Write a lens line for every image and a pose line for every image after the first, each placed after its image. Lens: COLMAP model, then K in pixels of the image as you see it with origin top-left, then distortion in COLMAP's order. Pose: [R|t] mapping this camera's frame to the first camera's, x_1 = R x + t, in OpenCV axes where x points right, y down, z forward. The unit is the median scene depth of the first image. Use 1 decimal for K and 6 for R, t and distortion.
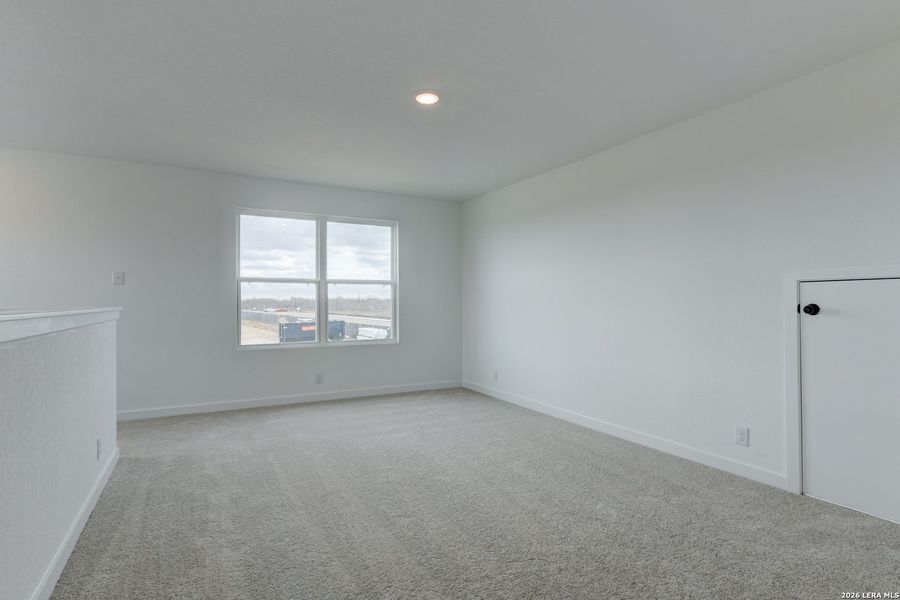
lens RADIAL K [[455.2, 0, 446.9], [0, 455.2, 299.6], [0, 0, 1]] dist [-0.001542, -0.000054]
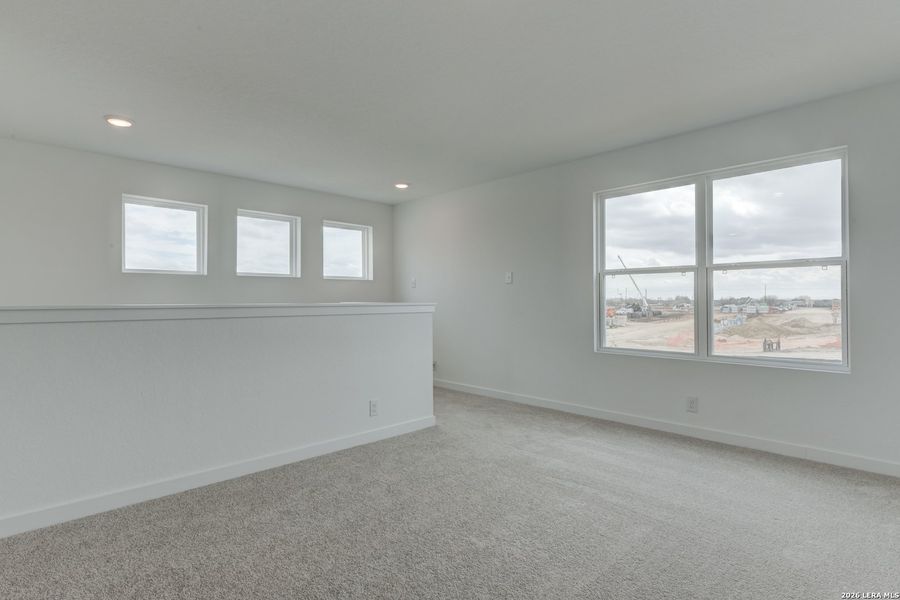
lens RADIAL K [[455.2, 0, 446.9], [0, 455.2, 299.6], [0, 0, 1]] dist [-0.001542, -0.000054]
pose [[0.250556, 0.000843, -0.968102, 0.302236], [0.016003, 0.999859, 0.005012, -0.001049], [0.967970, -0.016748, 0.250508, 0.435822]]
